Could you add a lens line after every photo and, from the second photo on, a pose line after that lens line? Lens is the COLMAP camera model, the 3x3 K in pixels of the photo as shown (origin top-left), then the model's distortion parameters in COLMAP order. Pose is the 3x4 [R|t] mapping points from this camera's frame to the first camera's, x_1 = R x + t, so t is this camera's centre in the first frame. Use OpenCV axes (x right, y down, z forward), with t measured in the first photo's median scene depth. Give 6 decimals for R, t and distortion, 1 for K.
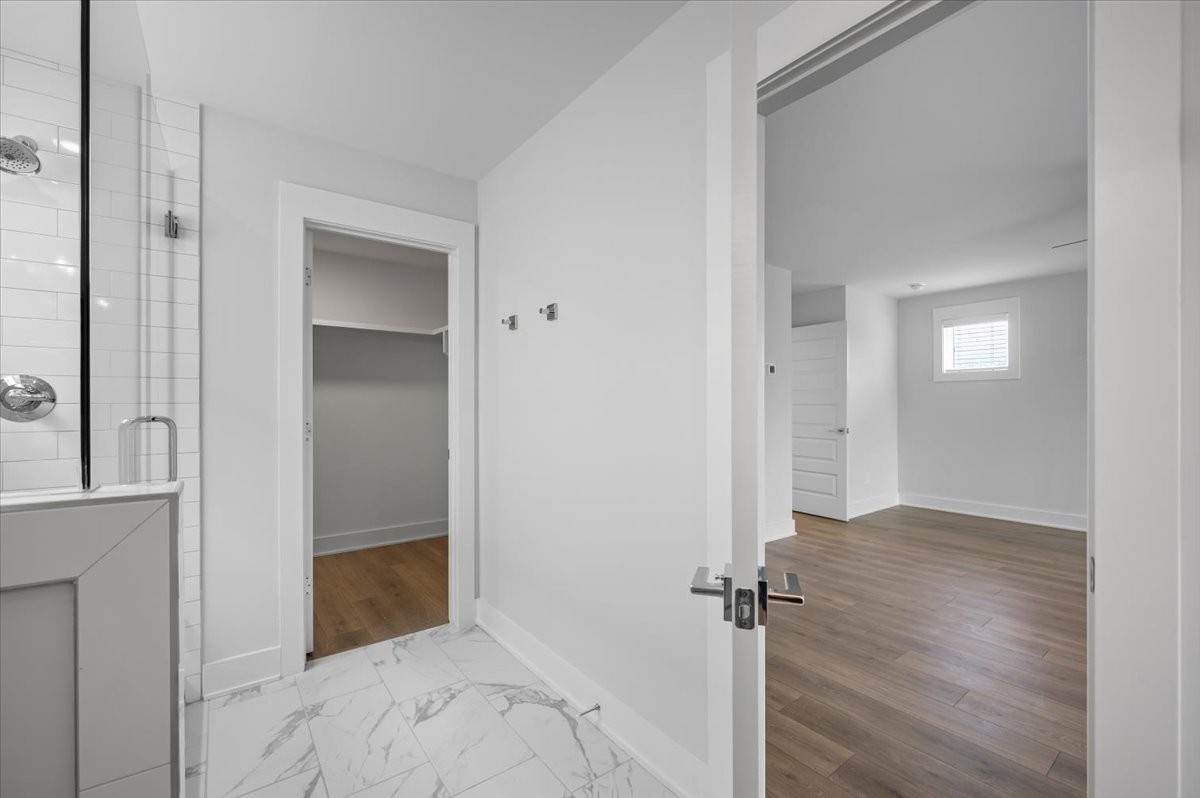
lens RADIAL K [[502.7, 0, 599.2], [0, 502.7, 403.6], [0, 0, 1]] dist [0.000212, 0.000026]
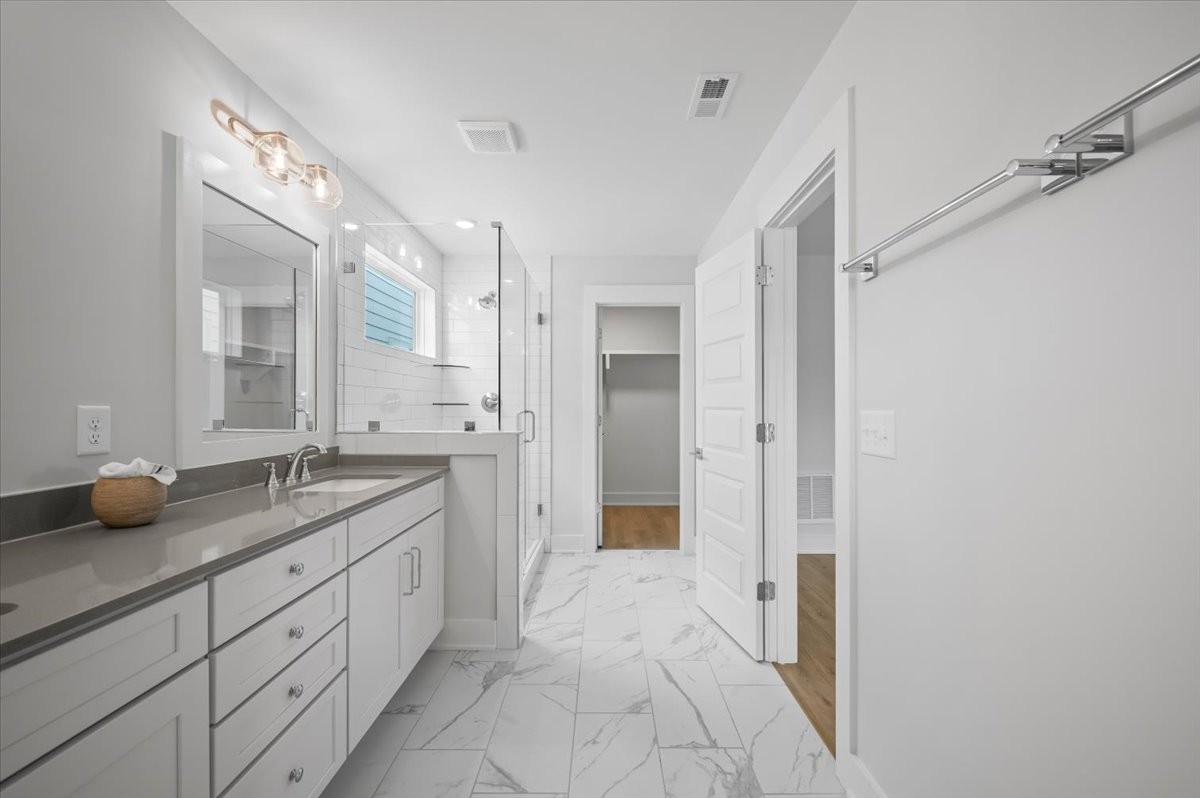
lens RADIAL K [[486.5, 0, 599.1], [0, 486.5, 395.2], [0, 0, 1]] dist [-0.000252, -0.000400]
pose [[0.795979, -0.009661, -0.605247, 0.542237], [-0.001169, 0.999846, -0.017497, -0.003596], [0.605323, 0.014635, 0.795846, -0.435257]]
